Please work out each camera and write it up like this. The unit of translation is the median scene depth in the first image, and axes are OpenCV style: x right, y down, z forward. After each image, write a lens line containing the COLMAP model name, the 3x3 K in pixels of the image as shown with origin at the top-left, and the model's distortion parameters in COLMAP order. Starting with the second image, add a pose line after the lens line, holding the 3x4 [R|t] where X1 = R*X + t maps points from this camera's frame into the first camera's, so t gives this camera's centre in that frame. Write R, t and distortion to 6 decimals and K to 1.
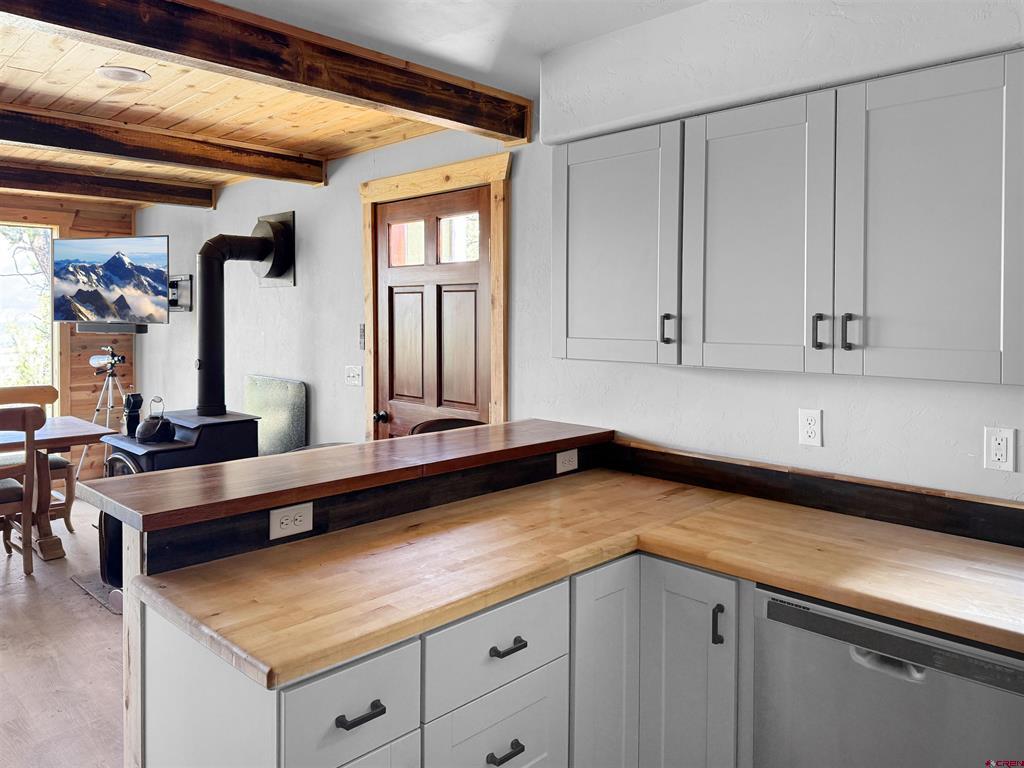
lens RADIAL K [[758.6, 0, 494.8], [0, 758.6, 323.6], [0, 0, 1]] dist [0.015746, 0.002498]
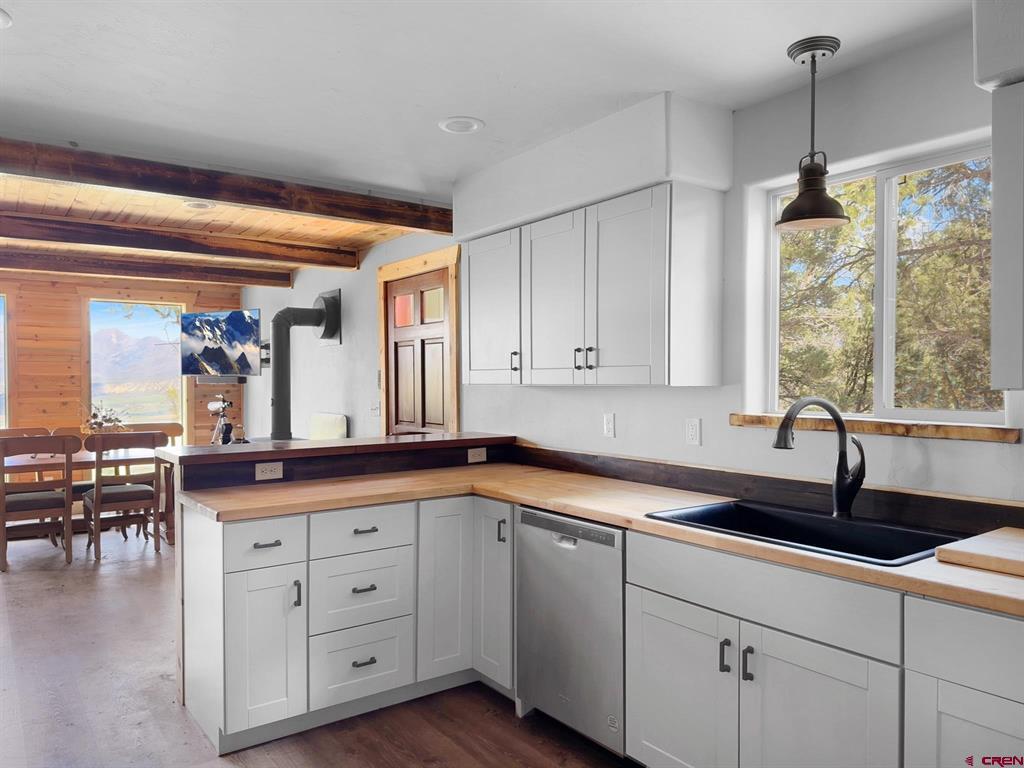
lens RADIAL K [[729.3, 0, 494.8], [0, 729.3, 384.3], [0, 0, 1]] dist [0.061216, -0.077336]
pose [[0.988161, -0.005926, -0.153308, 0.247651], [0.004960, 0.999965, -0.006678, 0.037801], [0.153342, 0.005838, 0.988156, -0.284686]]
